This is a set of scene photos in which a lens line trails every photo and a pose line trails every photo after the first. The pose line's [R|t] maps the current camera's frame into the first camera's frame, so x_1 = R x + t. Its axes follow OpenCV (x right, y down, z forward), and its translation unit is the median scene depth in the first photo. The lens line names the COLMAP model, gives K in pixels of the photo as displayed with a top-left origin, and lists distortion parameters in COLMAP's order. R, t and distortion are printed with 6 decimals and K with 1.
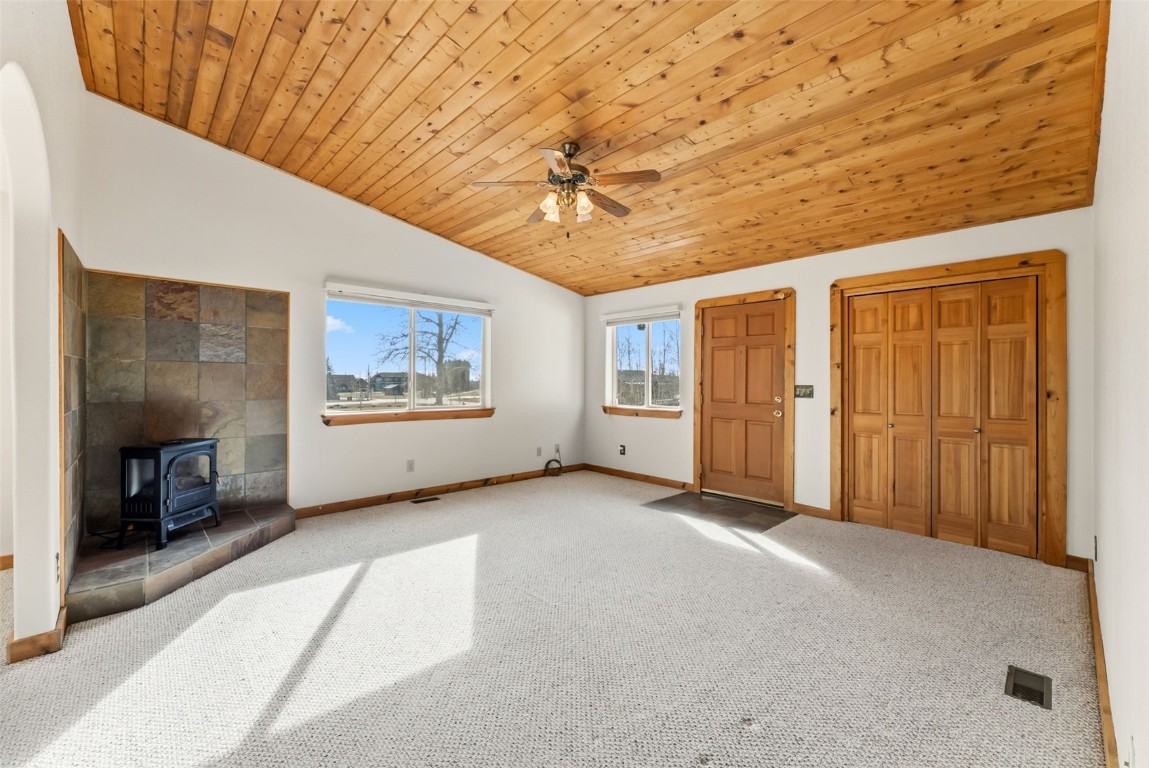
lens RADIAL K [[469.3, 0, 569.4], [0, 469.3, 376.8], [0, 0, 1]] dist [0.000475, -0.000290]
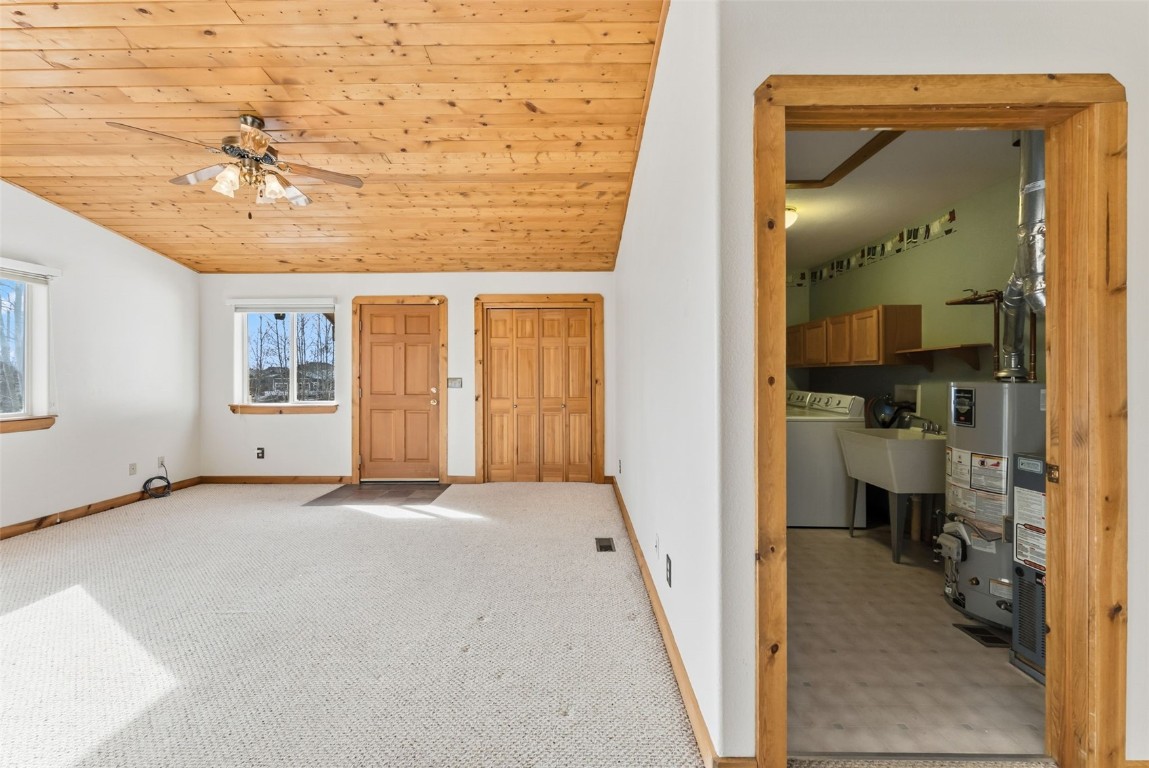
lens RADIAL K [[475.0, 0, 568.7], [0, 475.0, 371.5], [0, 0, 1]] dist [-0.000514, -0.000083]
pose [[0.695422, -0.002678, 0.718597, -0.216401], [0.000825, 0.999995, 0.002928, -0.001843], [-0.718601, -0.001443, 0.695421, -0.080274]]
